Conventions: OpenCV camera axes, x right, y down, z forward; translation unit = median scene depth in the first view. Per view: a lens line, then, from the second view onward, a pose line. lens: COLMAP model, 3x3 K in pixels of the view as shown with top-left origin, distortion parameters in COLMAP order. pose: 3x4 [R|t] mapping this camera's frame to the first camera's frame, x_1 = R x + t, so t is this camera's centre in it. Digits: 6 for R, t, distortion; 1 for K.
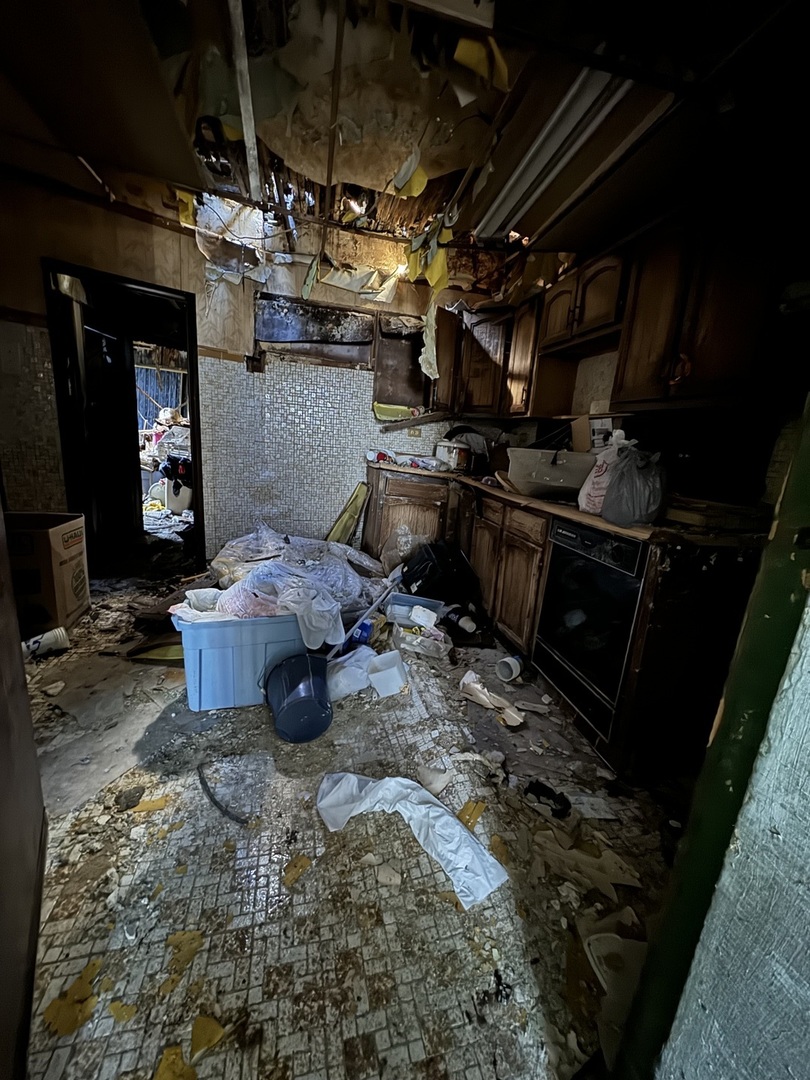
lens RADIAL K [[426.9, 0, 404.6], [0, 426.9, 541.9], [0, 0, 1]] dist [-0.002028, -0.000088]
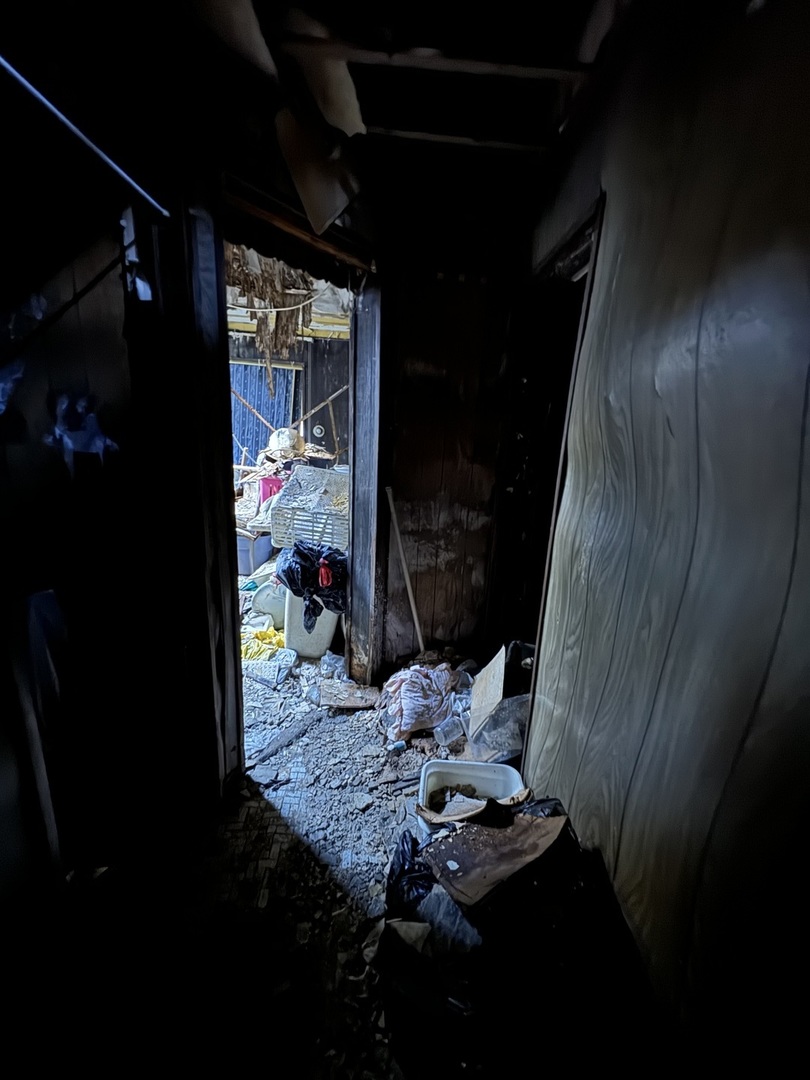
lens RADIAL K [[426.9, 0, 404.3], [0, 426.9, 542.3], [0, 0, 1]] dist [-0.002028, -0.000088]
pose [[0.985157, 0.015077, -0.170993, -0.315051], [-0.014979, 0.999886, 0.001866, -0.175313], [0.171002, 0.000723, 0.985271, 0.501598]]
